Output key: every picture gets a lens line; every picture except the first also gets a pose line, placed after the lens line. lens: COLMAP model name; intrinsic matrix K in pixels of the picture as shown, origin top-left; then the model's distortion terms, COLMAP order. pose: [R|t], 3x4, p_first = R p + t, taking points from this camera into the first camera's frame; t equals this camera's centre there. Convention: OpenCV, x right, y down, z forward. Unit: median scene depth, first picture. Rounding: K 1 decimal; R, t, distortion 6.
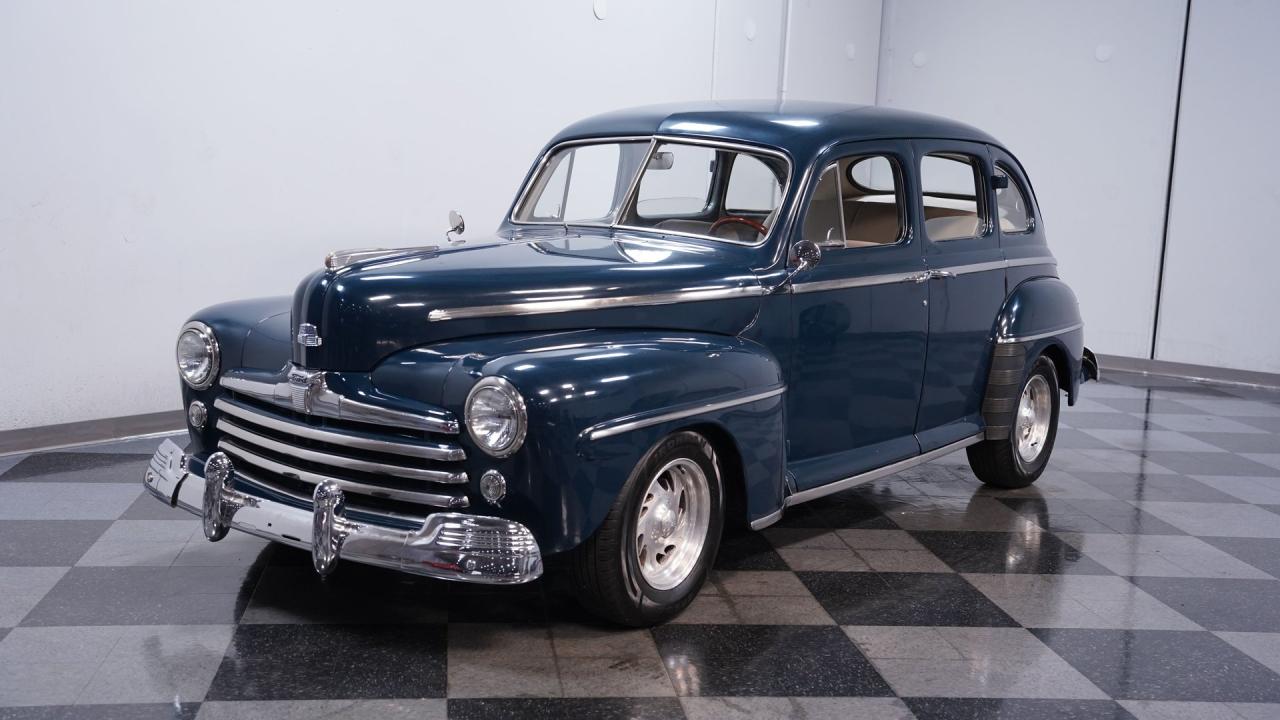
lens RADIAL K [[1415.7, 0, 640.0], [0, 1415.7, 360.0], [0, 0, 1]] dist [0.094681, 0.033596]
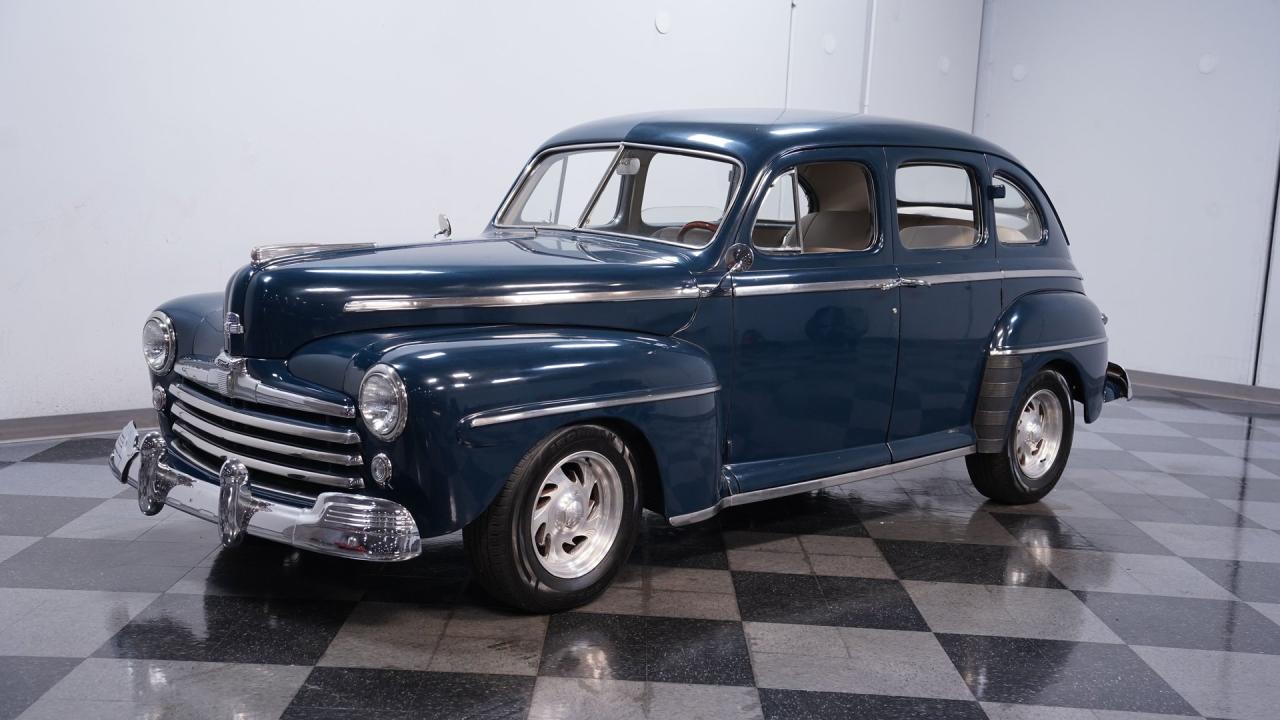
lens RADIAL K [[1432.2, 0, 648.2], [0, 1432.2, 363.0], [0, 0, 1]] dist [0.099290, 0.021794]
pose [[0.991715, 0.022751, -0.126423, 0.196397], [-0.024595, 0.999612, -0.013048, 0.017444], [0.126077, 0.016050, 0.991891, -0.027034]]
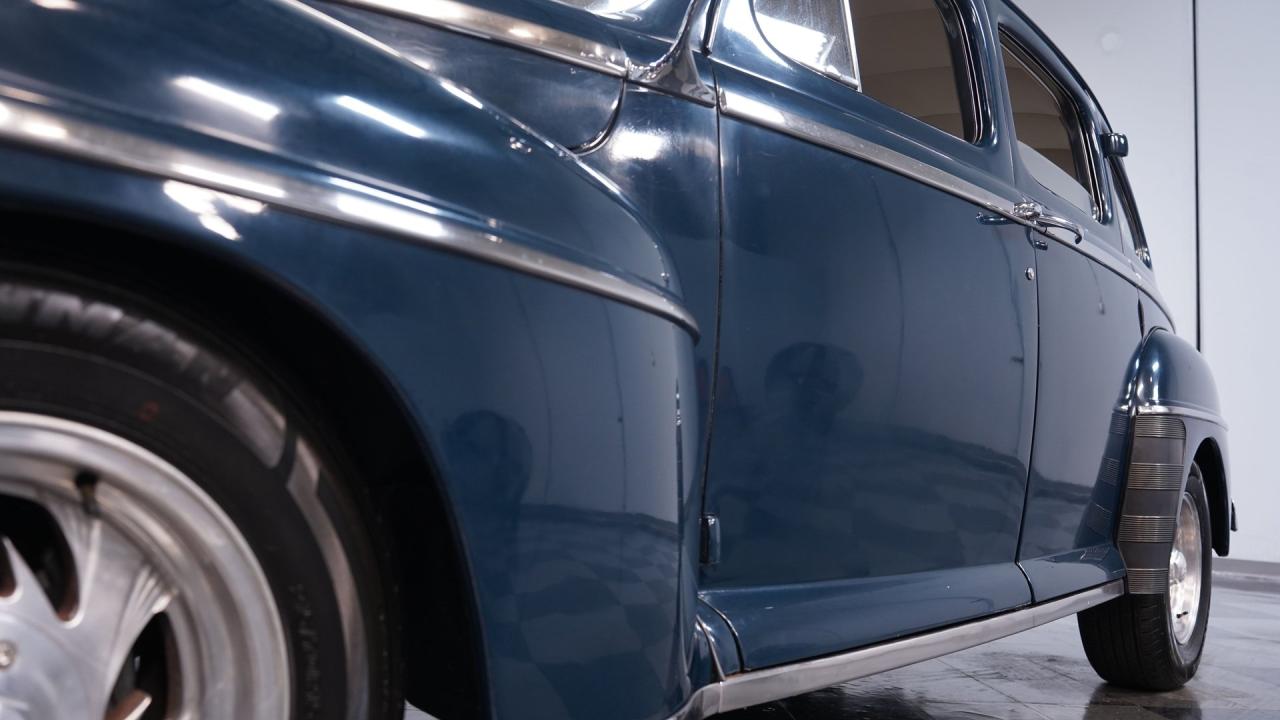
lens RADIAL K [[1014.9, 0, 640.0], [0, 1014.9, 360.0], [0, 0, 1]] dist [-0.071913, 0.006740]
pose [[0.998015, 0.001525, -0.062950, 0.114708], [-0.016917, 0.969448, -0.244712, 0.090030], [0.060654, 0.245291, 0.967550, 0.839451]]
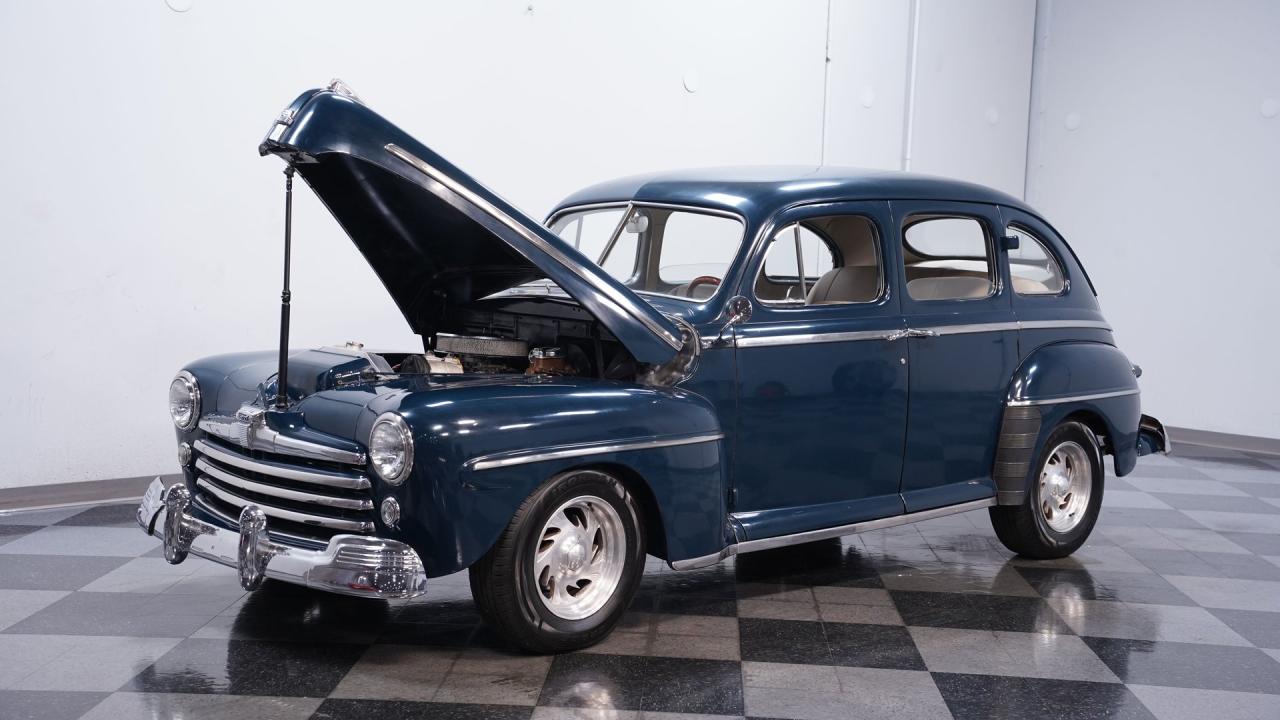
lens RADIAL K [[1561.8, 0, 640.0], [0, 1561.8, 360.0], [0, 0, 1]] dist [0.152100, 0.023226]
pose [[0.984294, 0.000567, -0.176534, 0.266457], [-0.012267, 0.997797, -0.065196, 0.042165], [0.176108, 0.066338, 0.982133, -0.155439]]
